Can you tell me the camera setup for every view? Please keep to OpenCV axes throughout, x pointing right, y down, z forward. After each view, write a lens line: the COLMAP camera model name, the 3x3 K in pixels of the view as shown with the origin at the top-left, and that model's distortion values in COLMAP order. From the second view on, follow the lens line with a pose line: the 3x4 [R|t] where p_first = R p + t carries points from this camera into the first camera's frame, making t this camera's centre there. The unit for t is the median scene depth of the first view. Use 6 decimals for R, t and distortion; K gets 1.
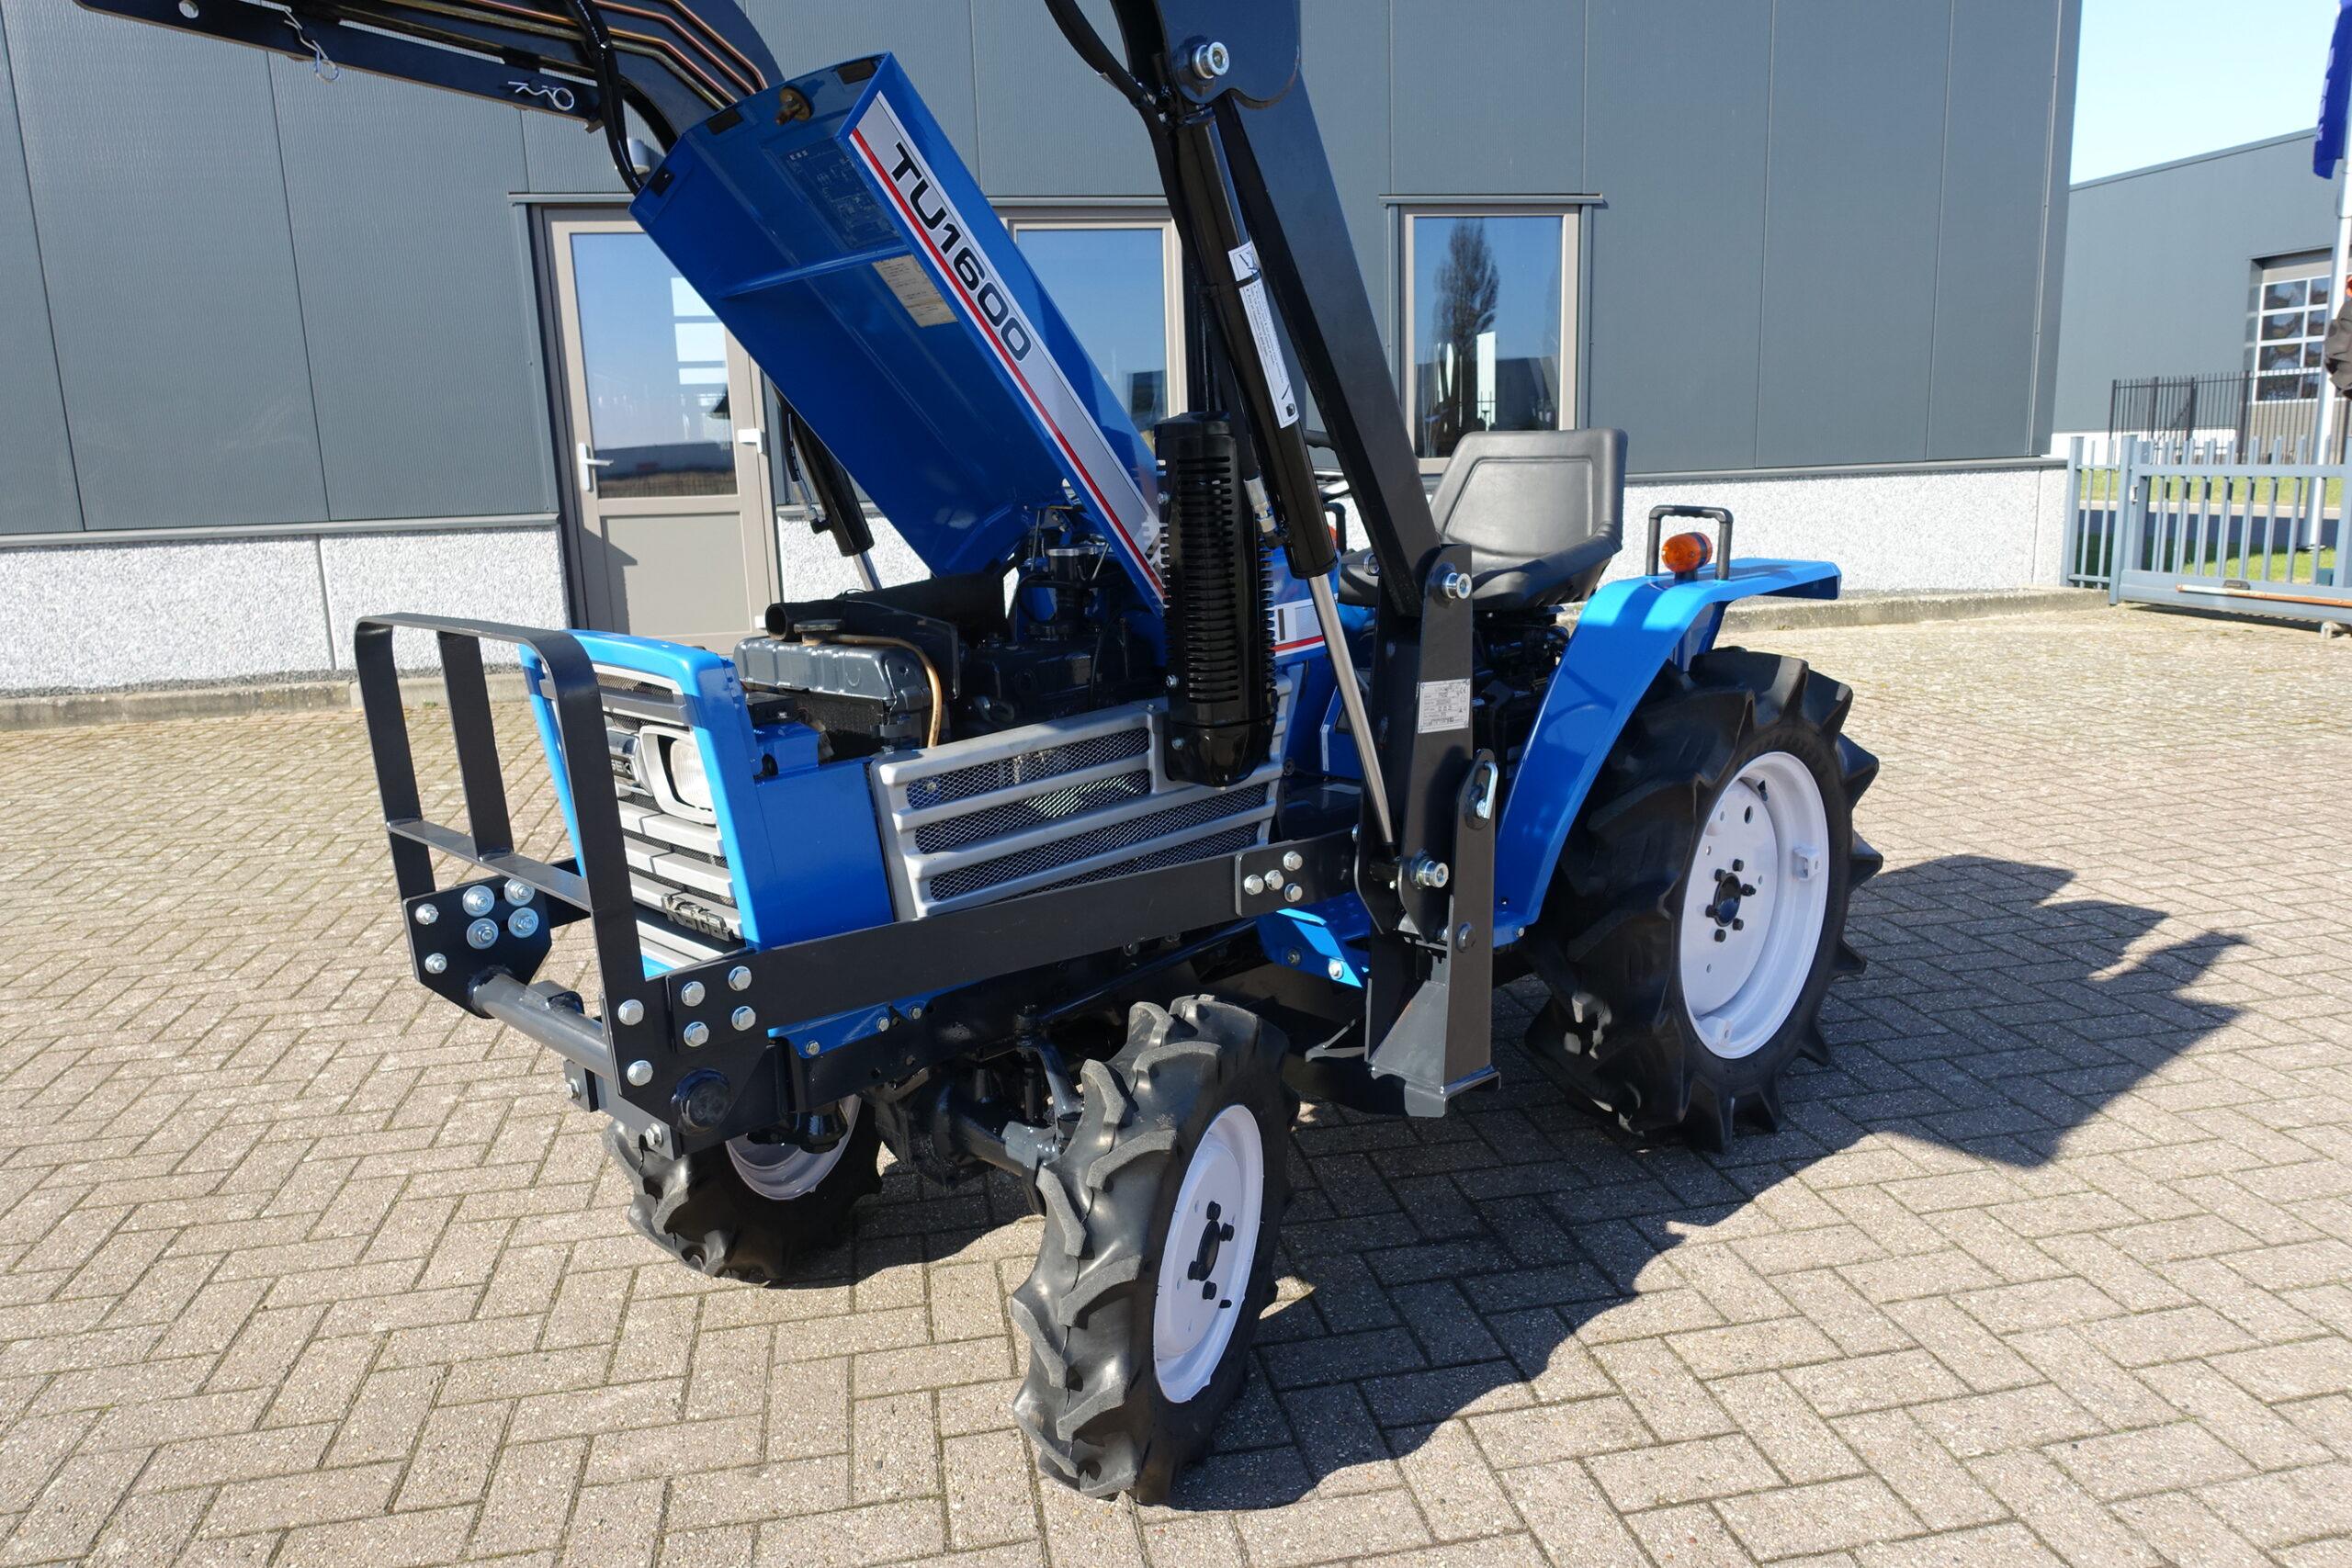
lens RADIAL K [[1610.4, 0, 1175.5], [0, 1610.4, 784.6], [0, 0, 1]] dist [-0.000684, -0.003609]
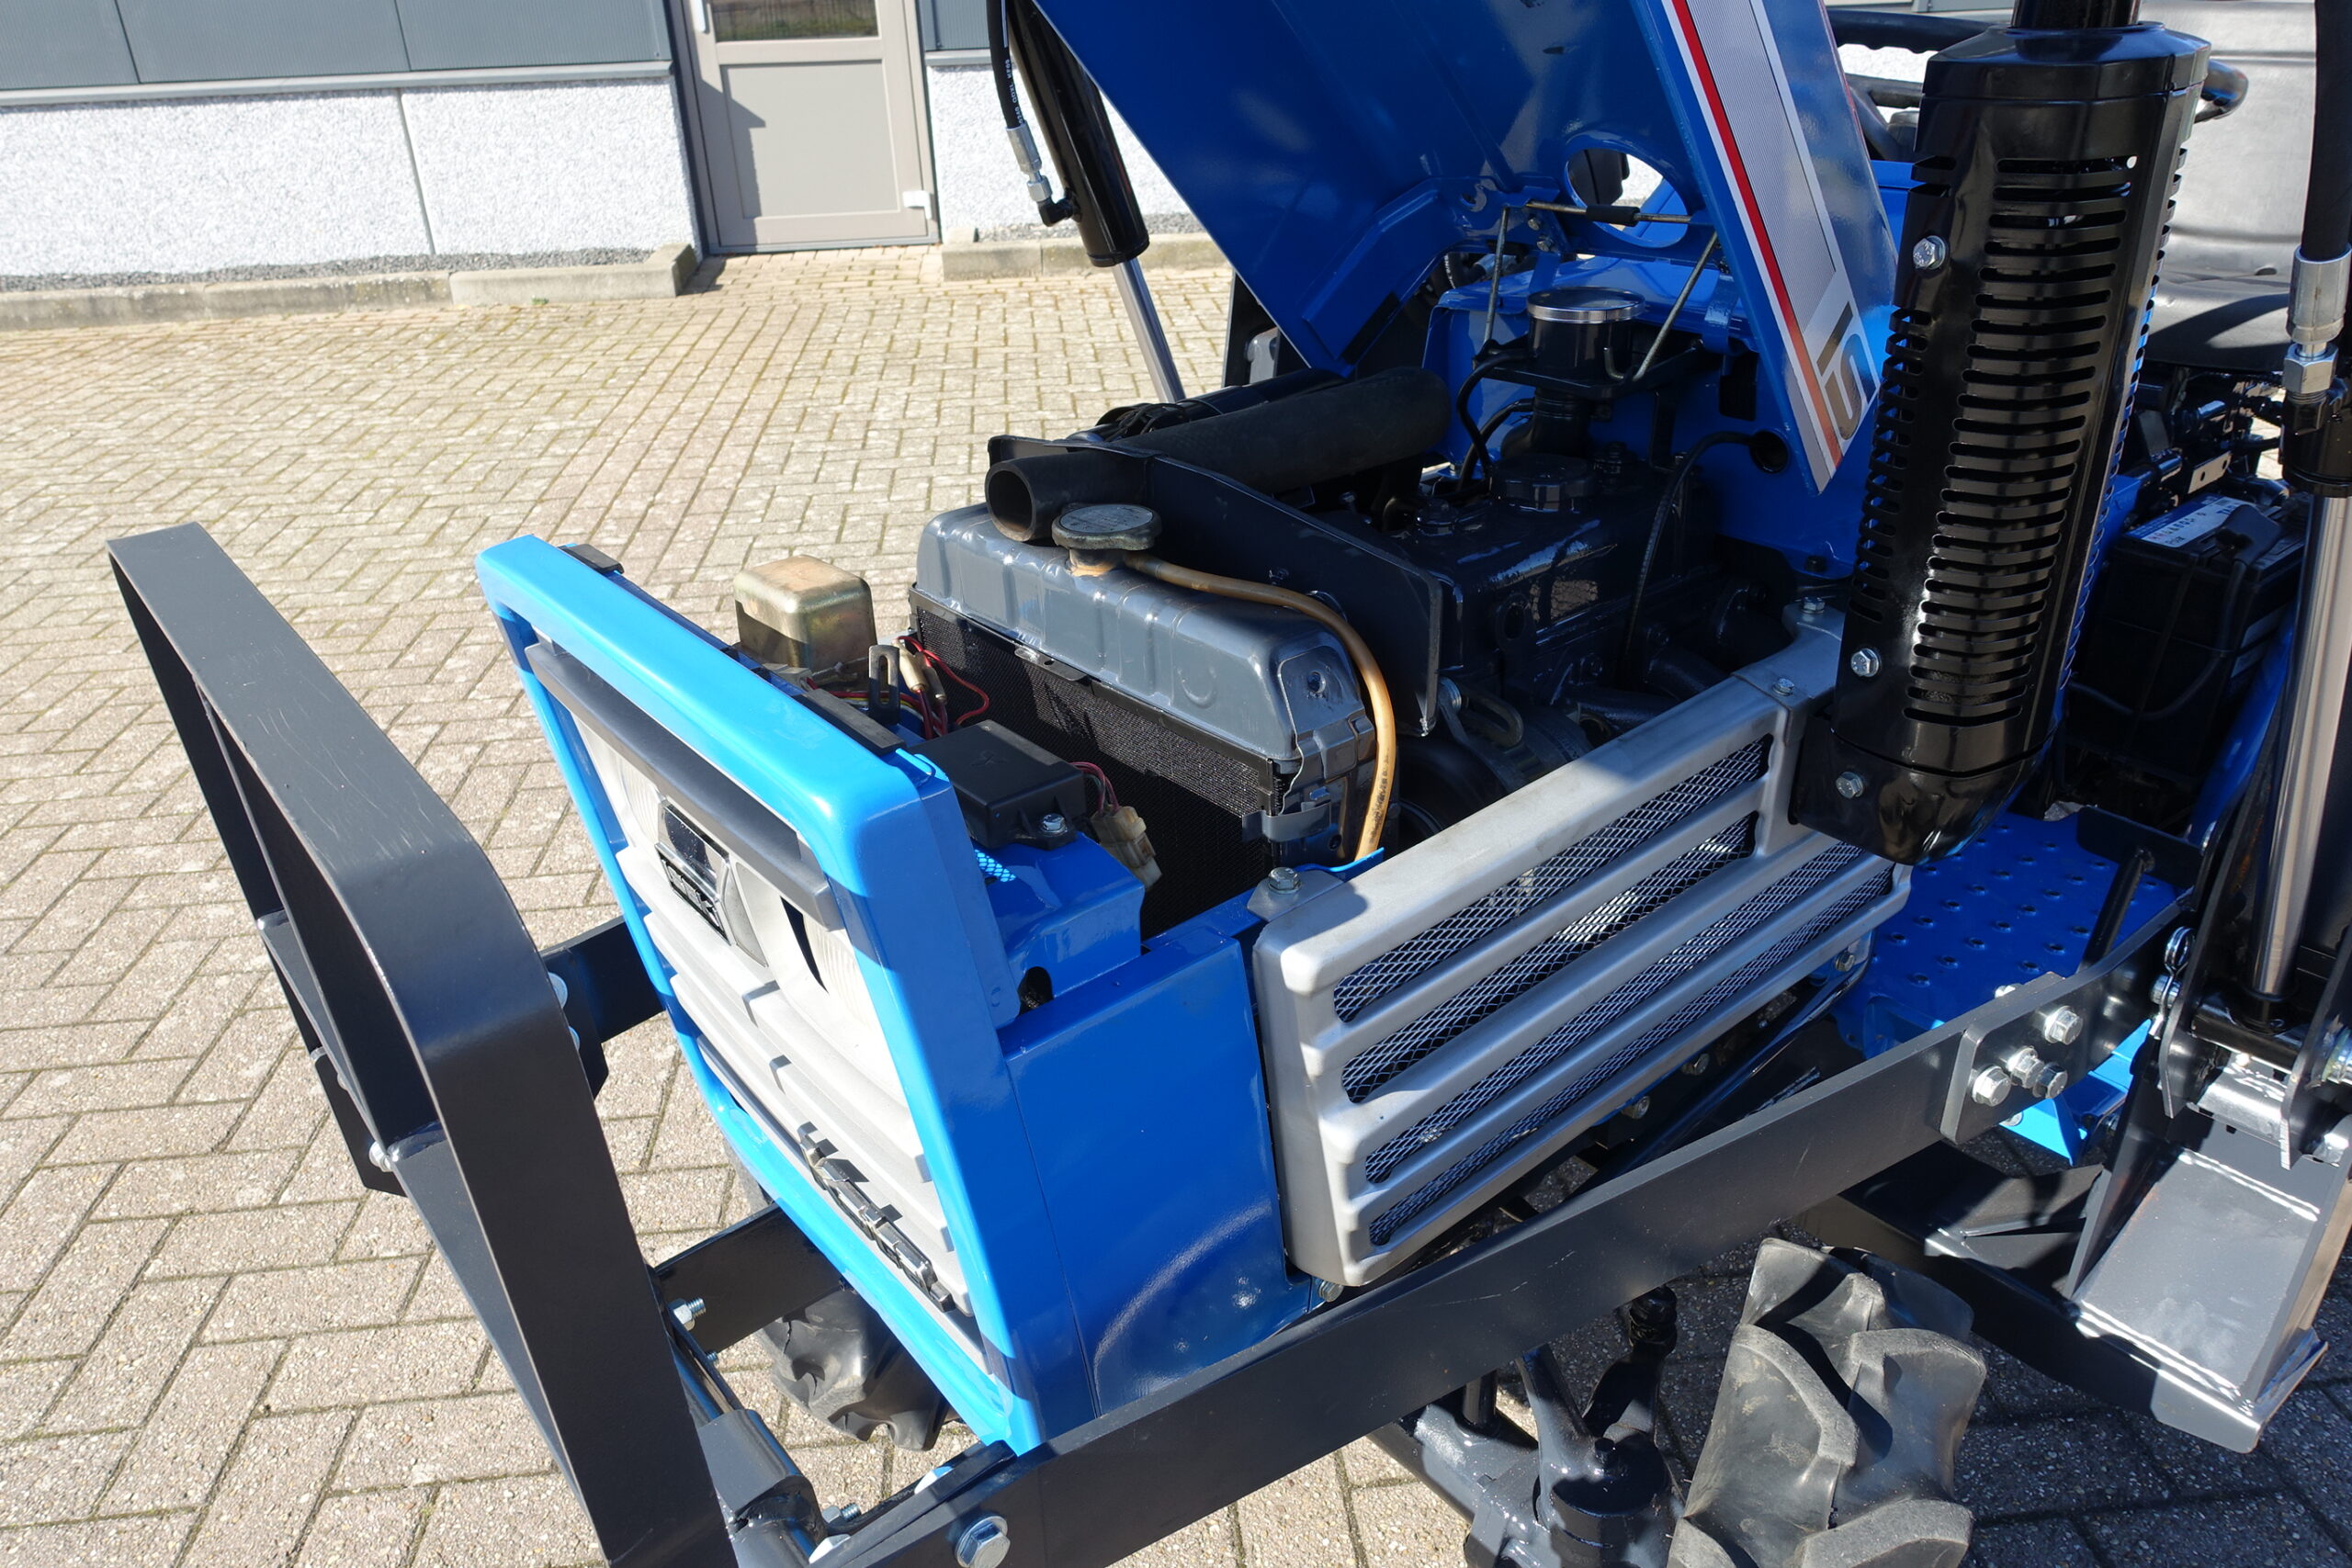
lens RADIAL K [[1610.4, 0, 1176.8], [0, 1610.4, 785.9], [0, 0, 1]] dist [-0.000684, -0.003609]
pose [[0.995678, 0.041148, -0.083262, -0.127779], [-0.017524, 0.963629, 0.266669, -0.120758], [0.091206, -0.264057, 0.960185, 0.432995]]
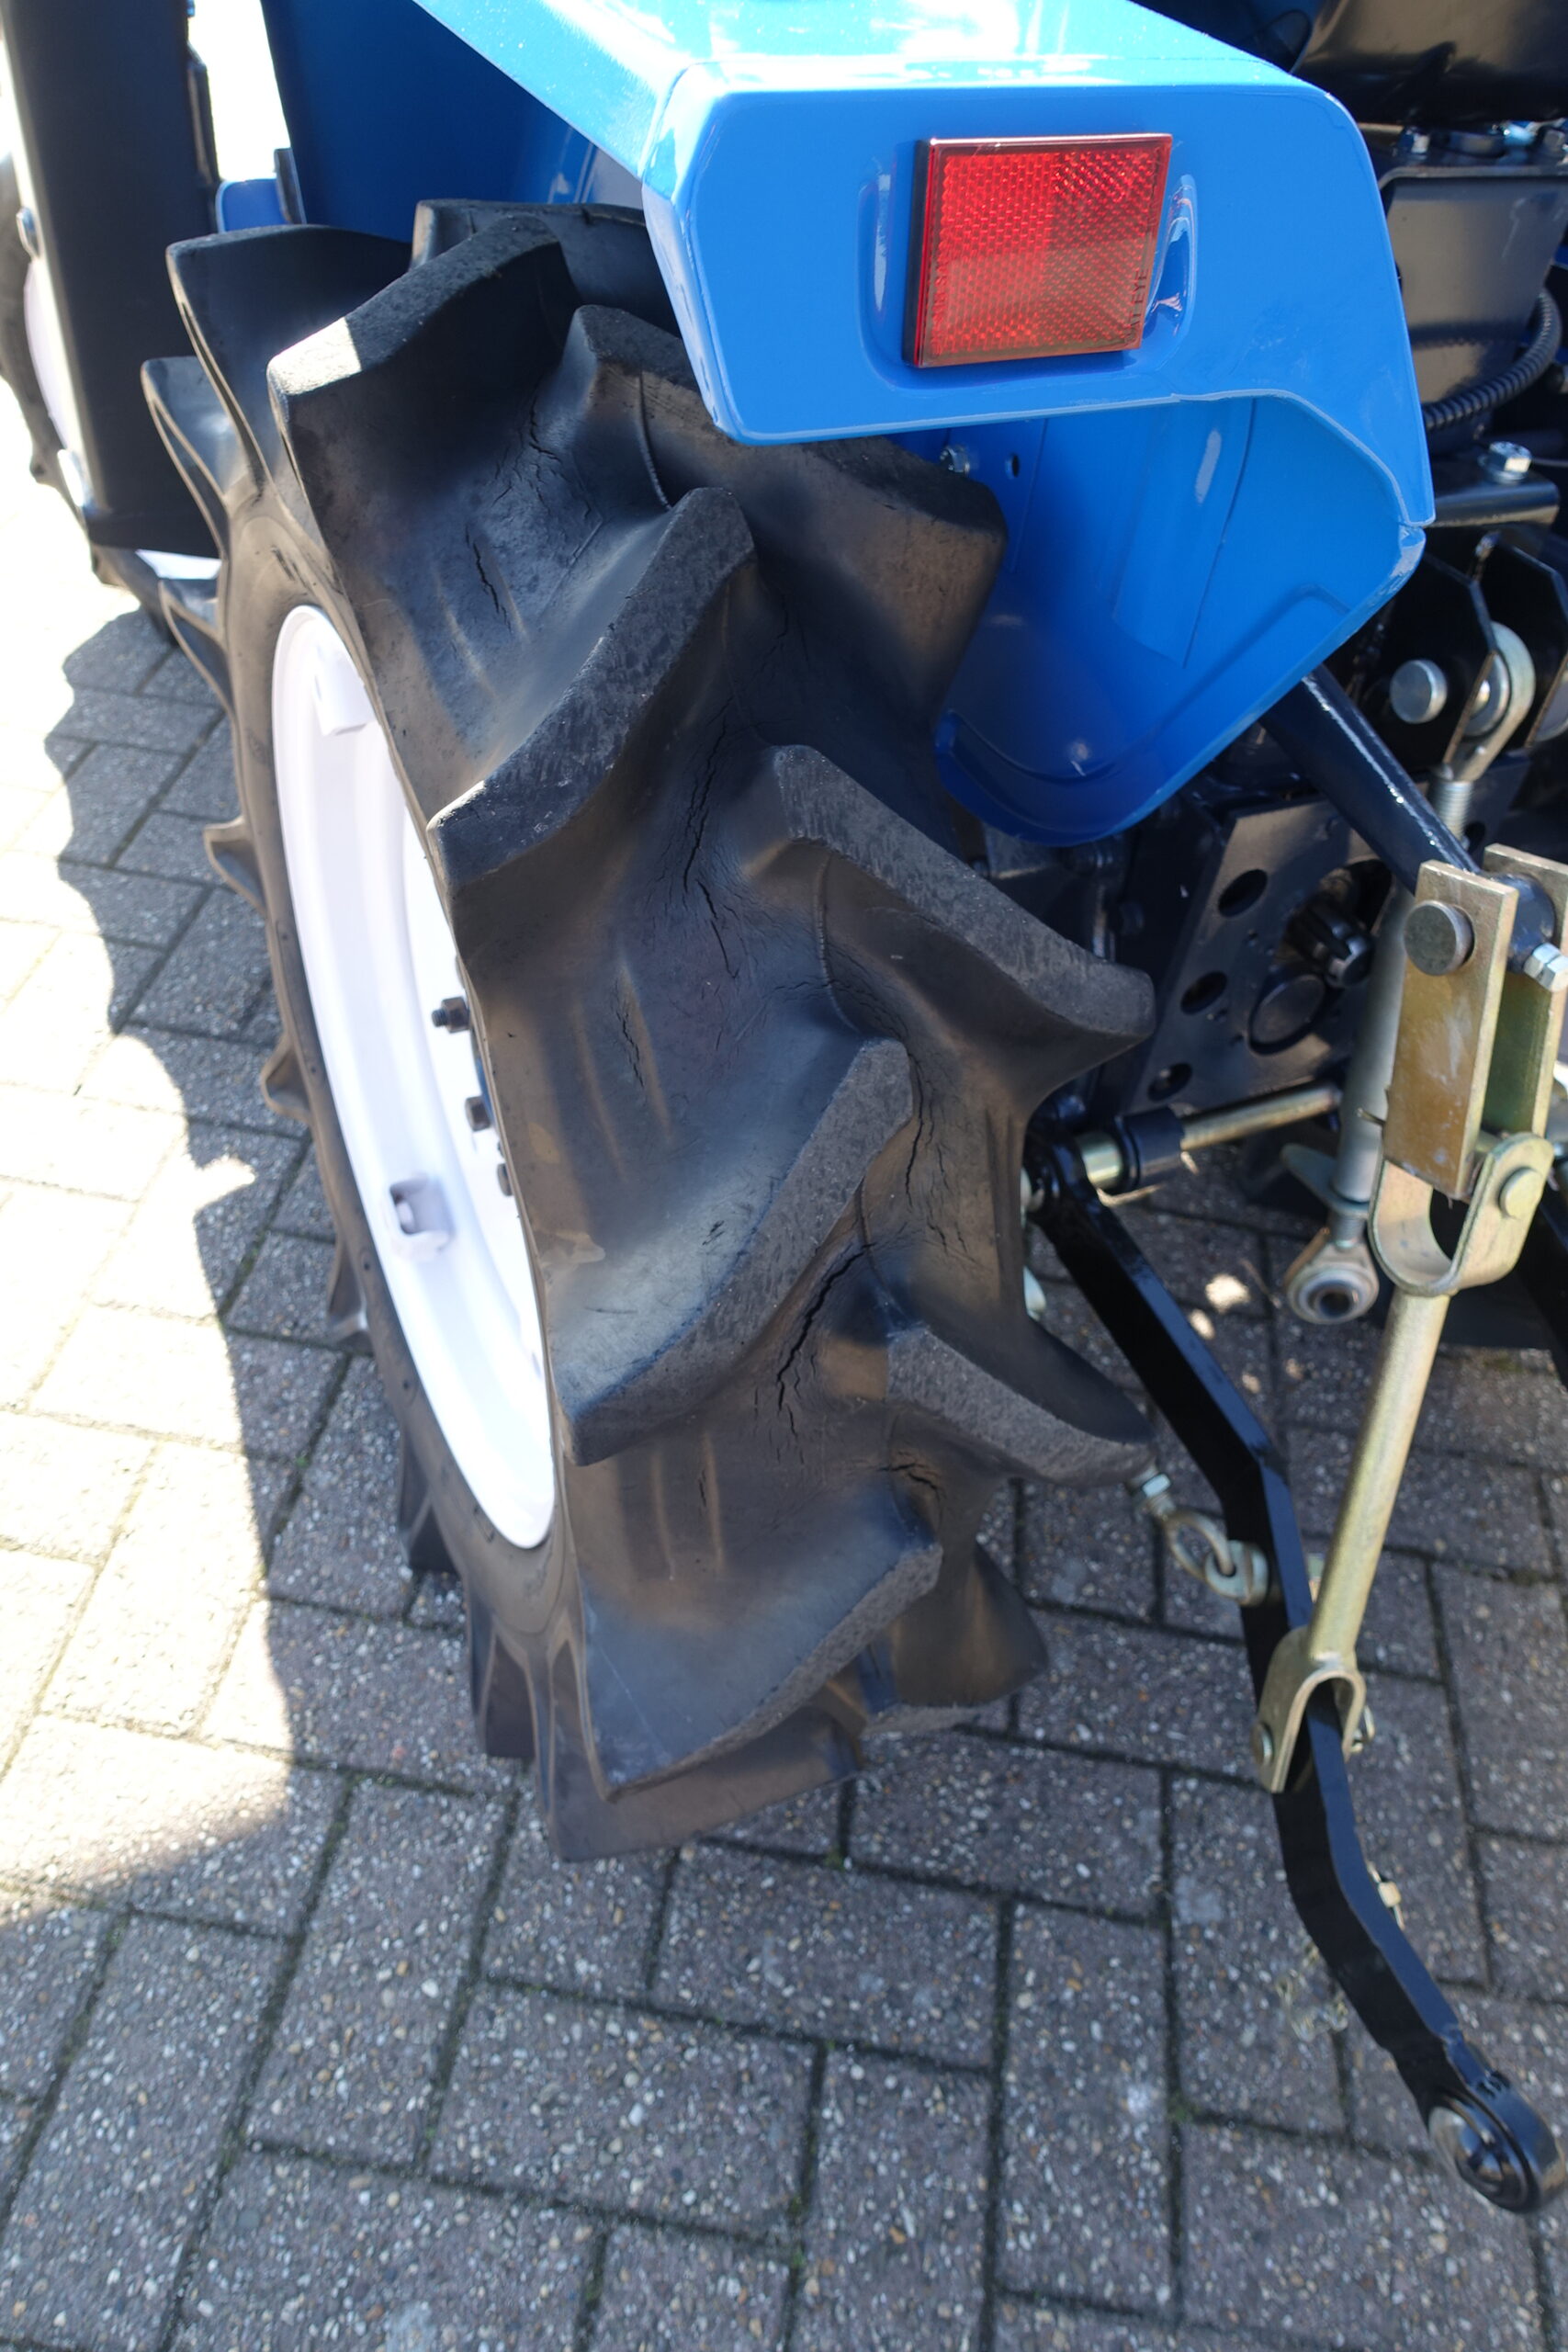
lens RADIAL K [[1610.4, 0, 798.6], [0, 1610.4, 1167.1], [0, 0, 1]] dist [-0.000684, -0.003609]
pose [[-0.320079, 0.684903, -0.654566, 0.625150], [-0.297954, 0.583082, 0.755803, -0.215554], [0.899318, 0.436948, 0.017437, 1.192930]]
